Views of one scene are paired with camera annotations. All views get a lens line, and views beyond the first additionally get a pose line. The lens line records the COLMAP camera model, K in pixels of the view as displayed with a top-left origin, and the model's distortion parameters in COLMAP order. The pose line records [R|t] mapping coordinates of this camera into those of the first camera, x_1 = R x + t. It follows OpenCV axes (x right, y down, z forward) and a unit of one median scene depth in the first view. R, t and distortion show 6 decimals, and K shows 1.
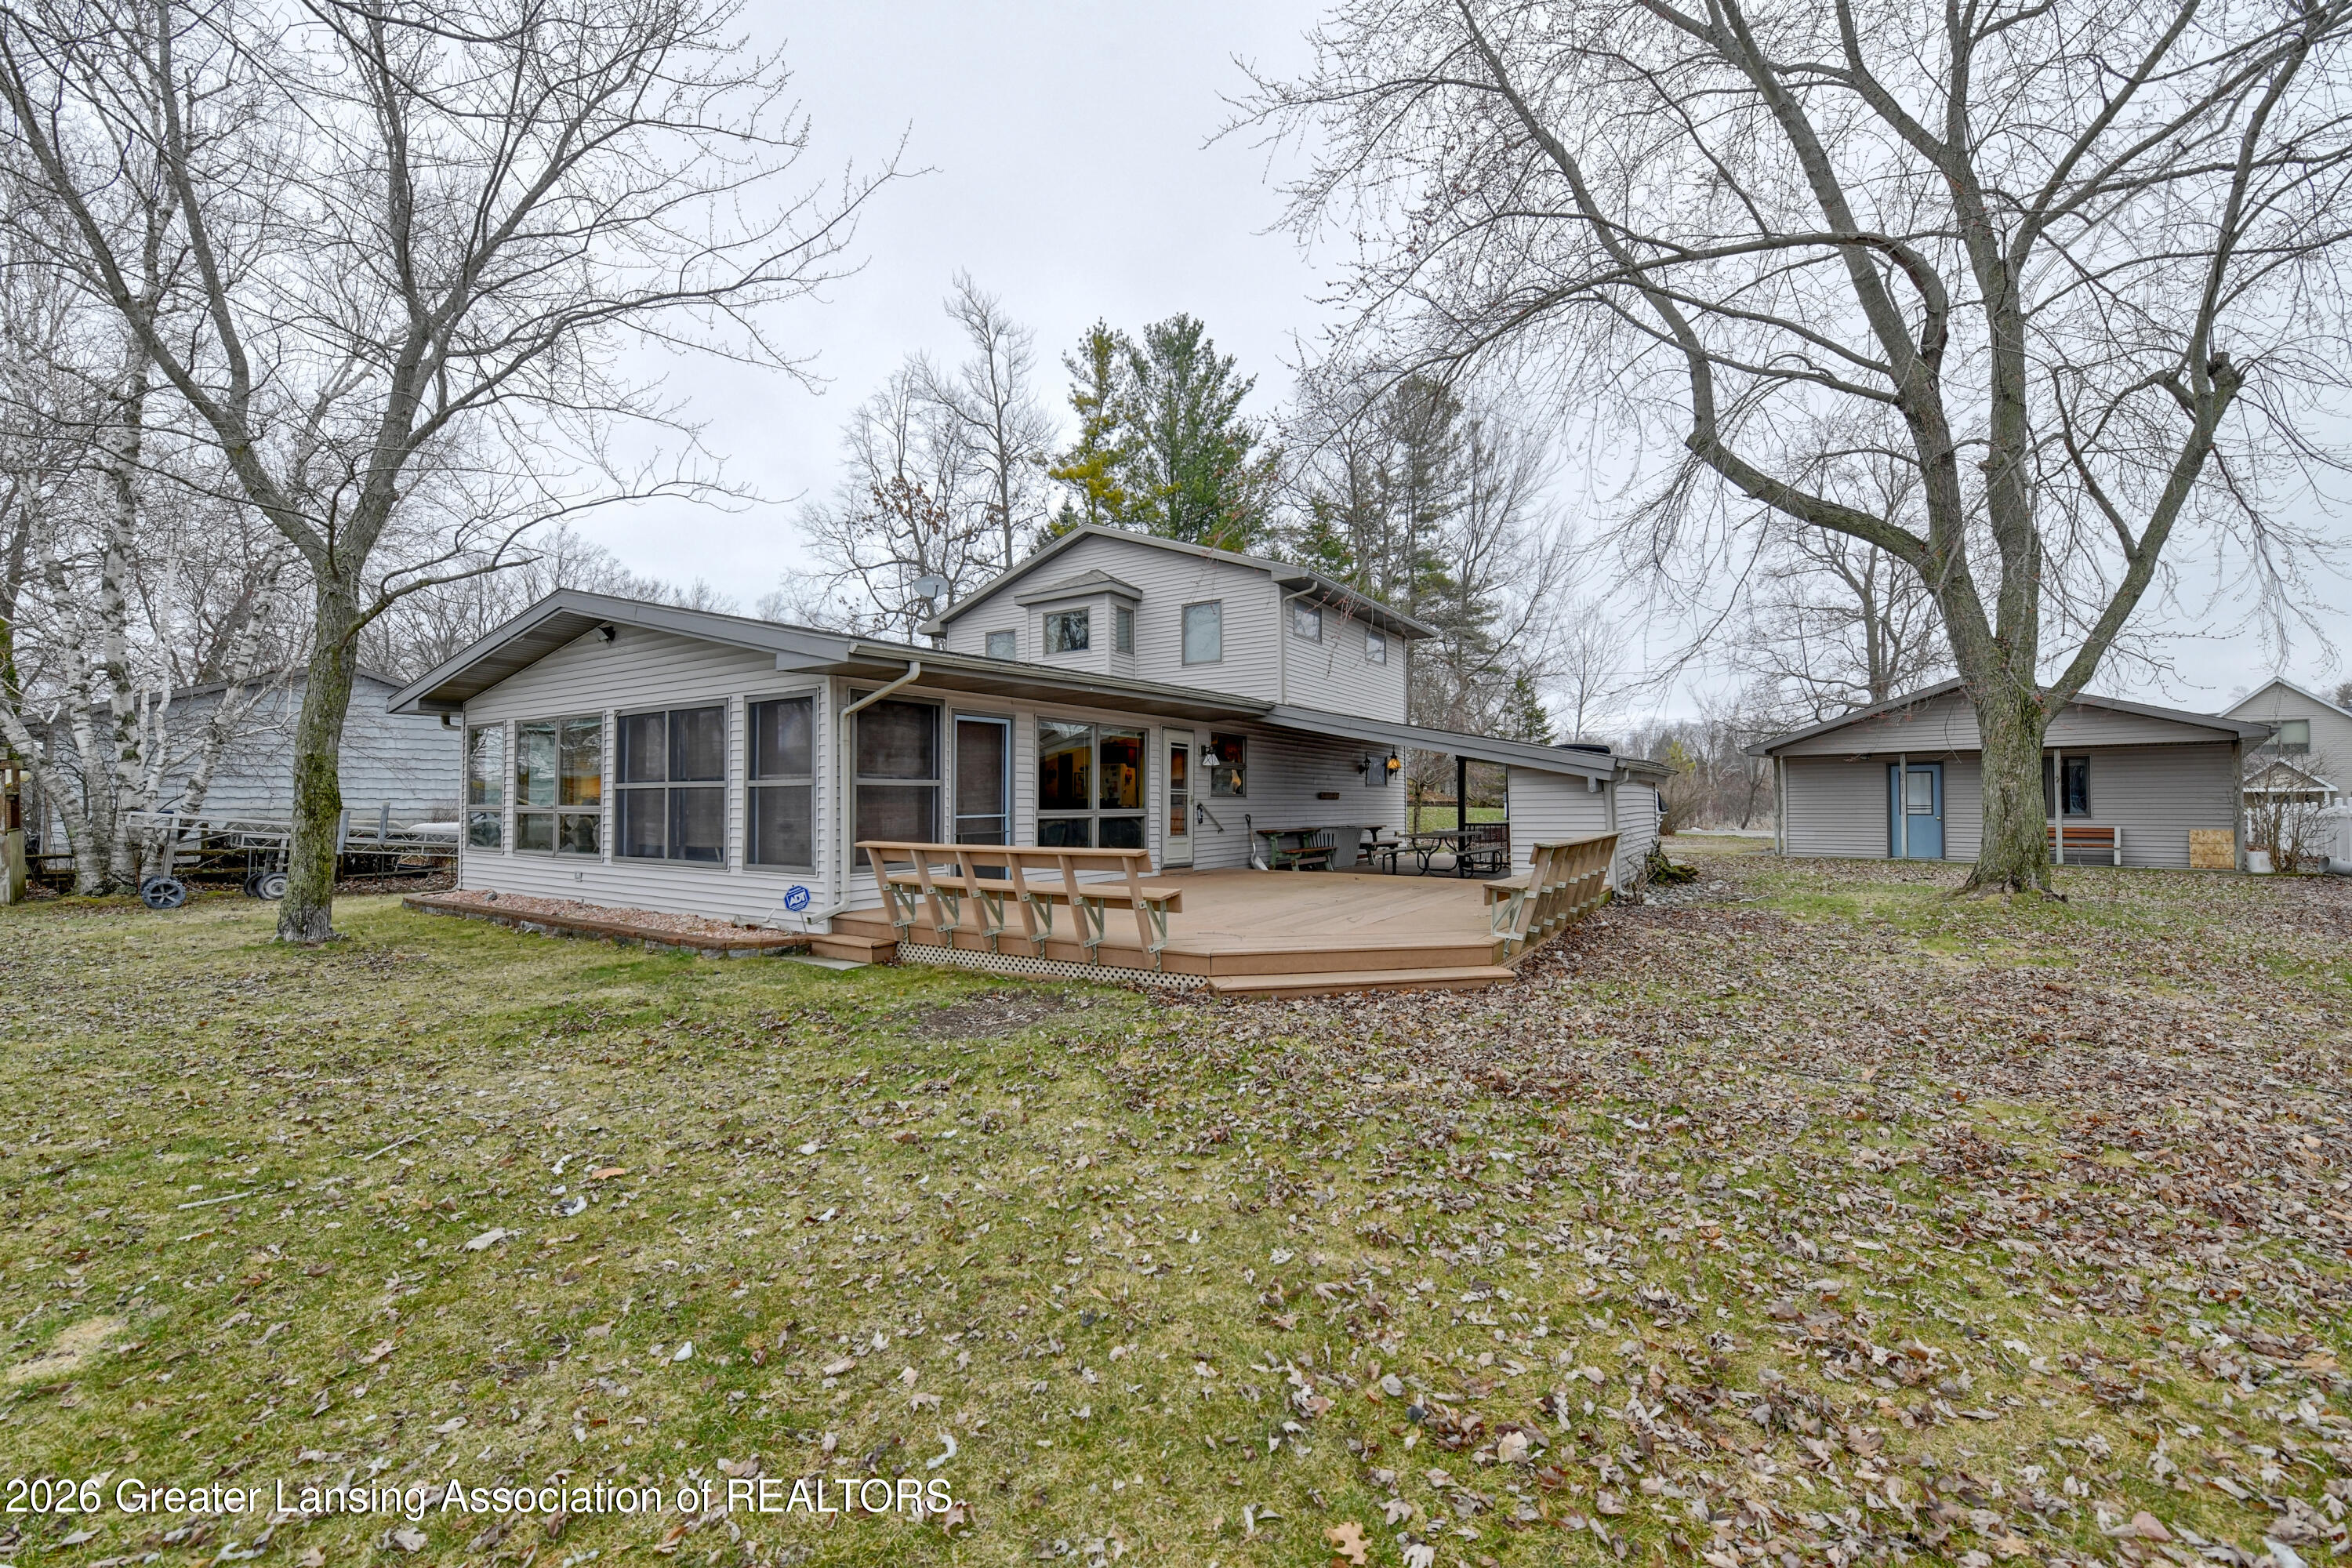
lens RADIAL K [[939.8, 0, 1181.9], [0, 939.8, 783.4], [0, 0, 1]] dist [-0.011809, -0.003271]
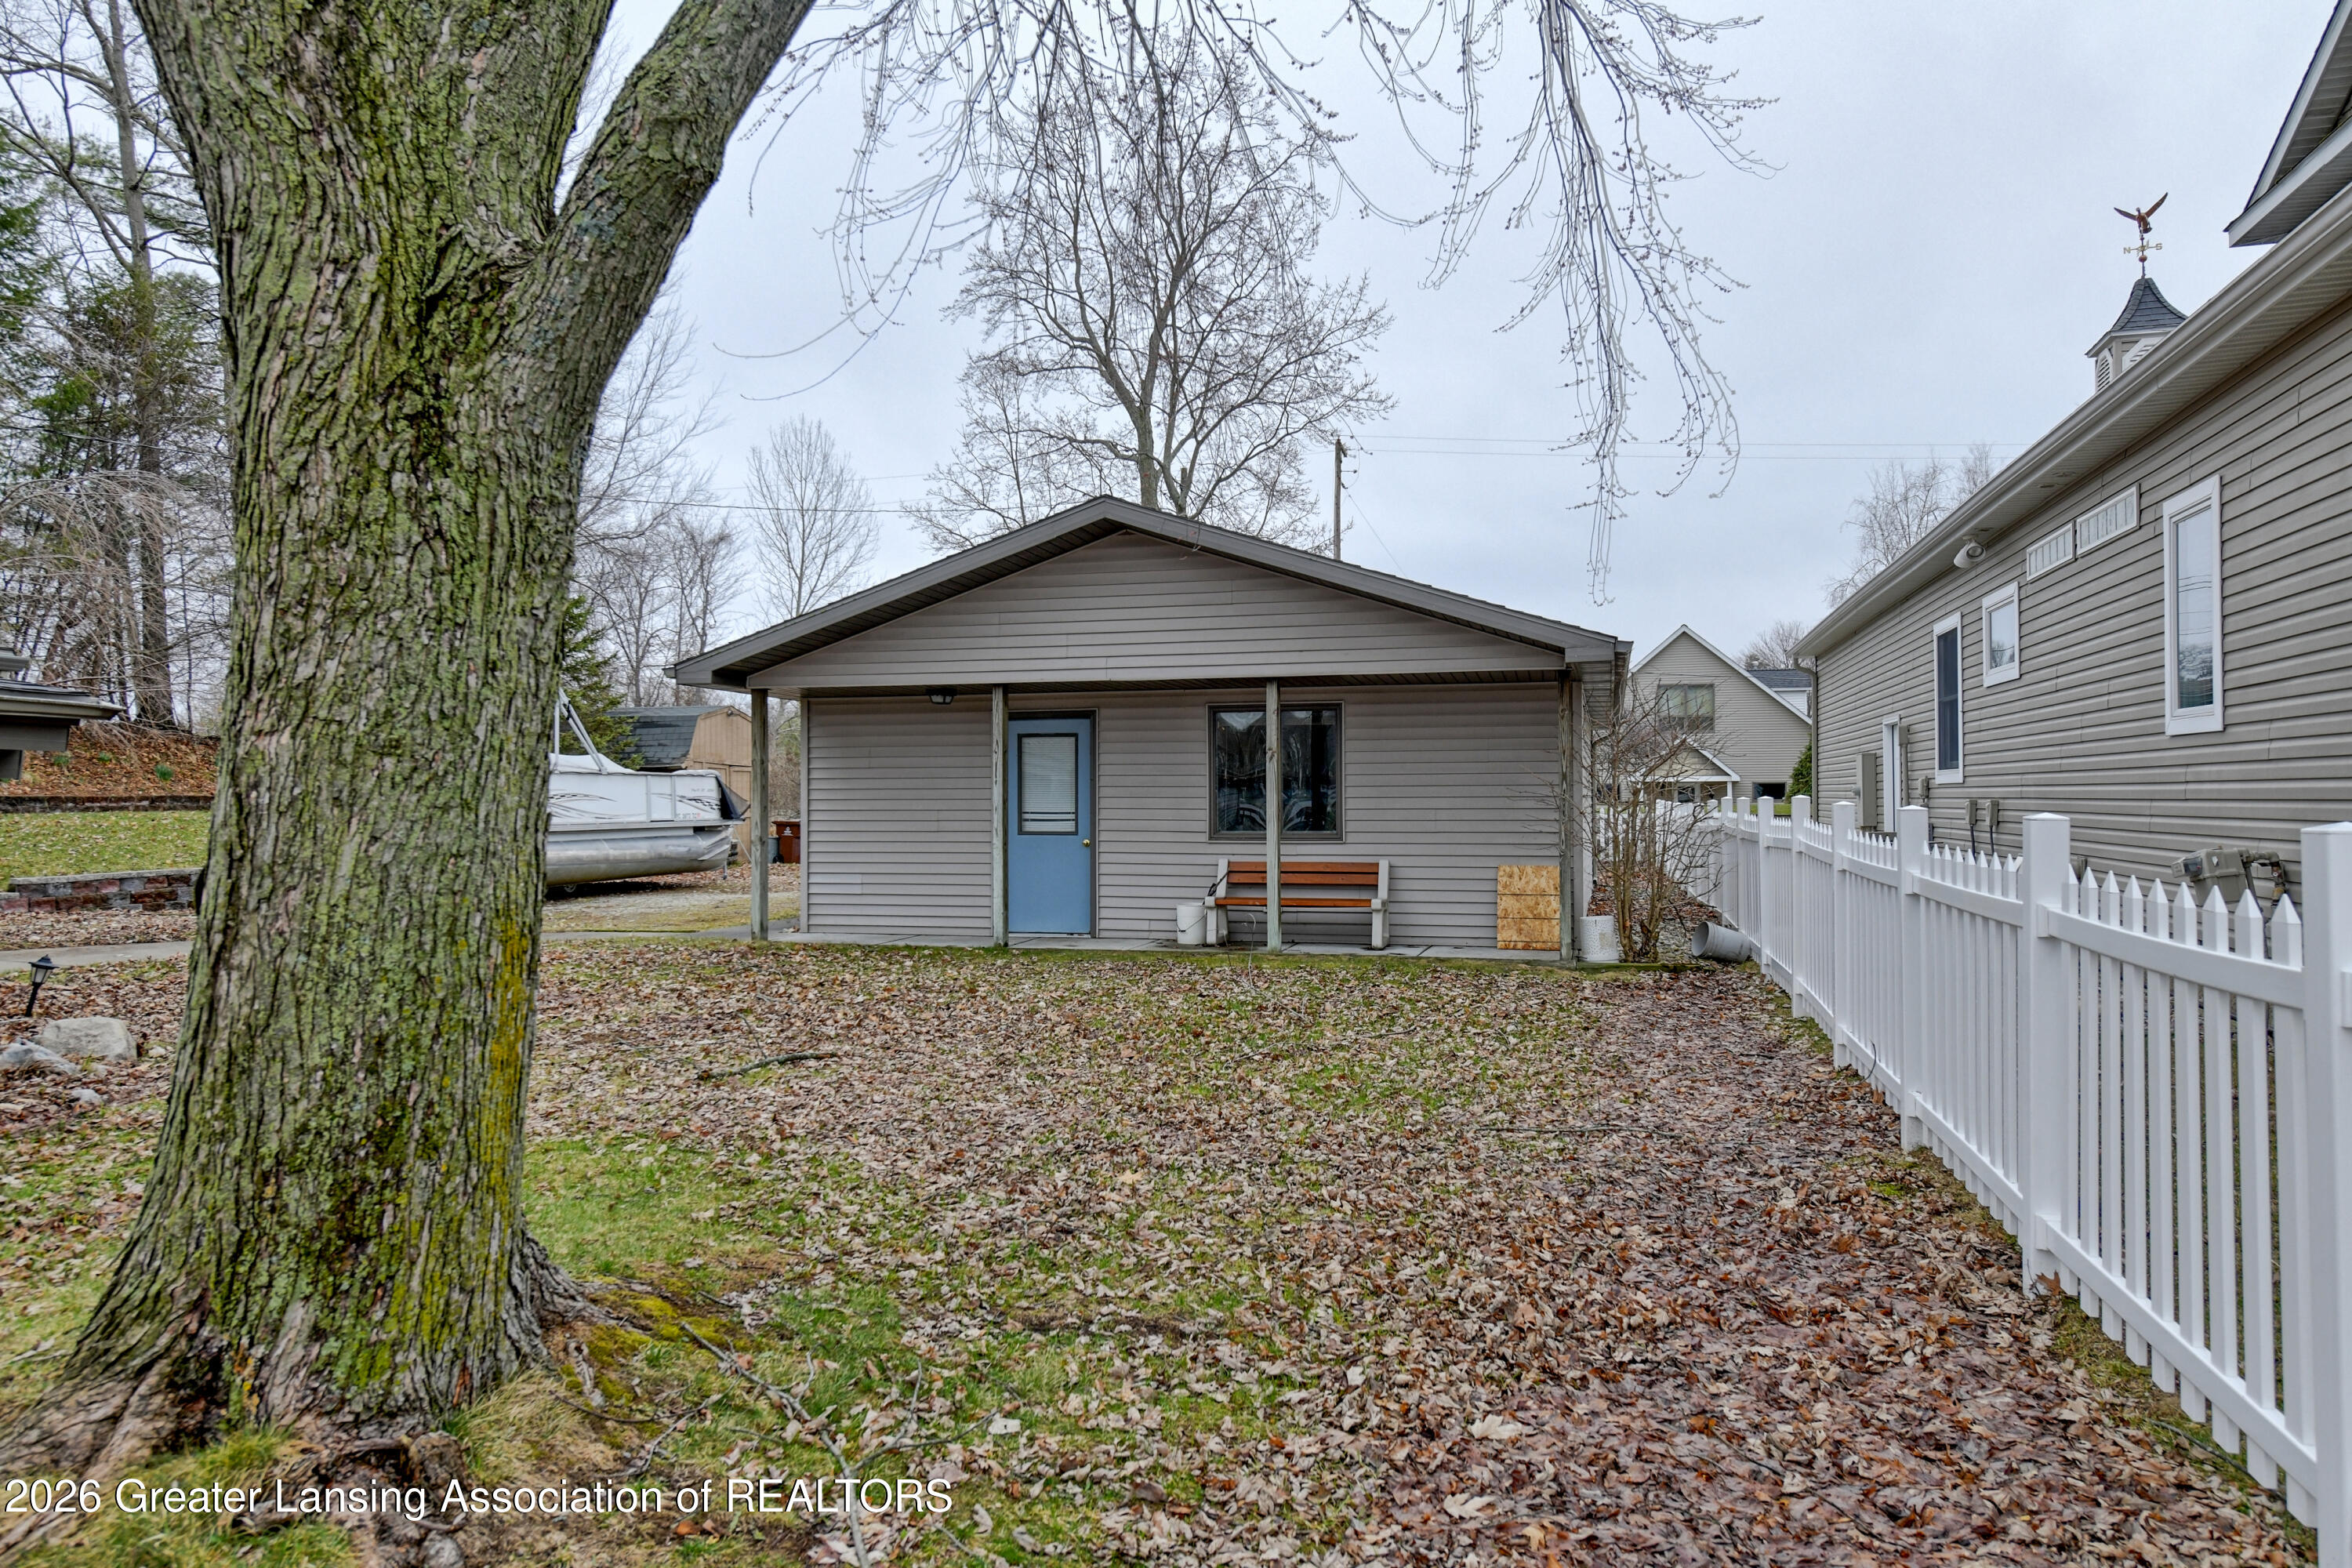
lens RADIAL K [[1574.8, 0, 1176.0], [0, 1574.8, 784.0], [0, 0, 1]] dist [0.002860, 0.000499]
pose [[0.849232, 0.003693, 0.528006, 0.517002], [-0.011955, 0.999854, 0.012236, 0.001788], [-0.527884, -0.016703, 0.849152, 0.398890]]
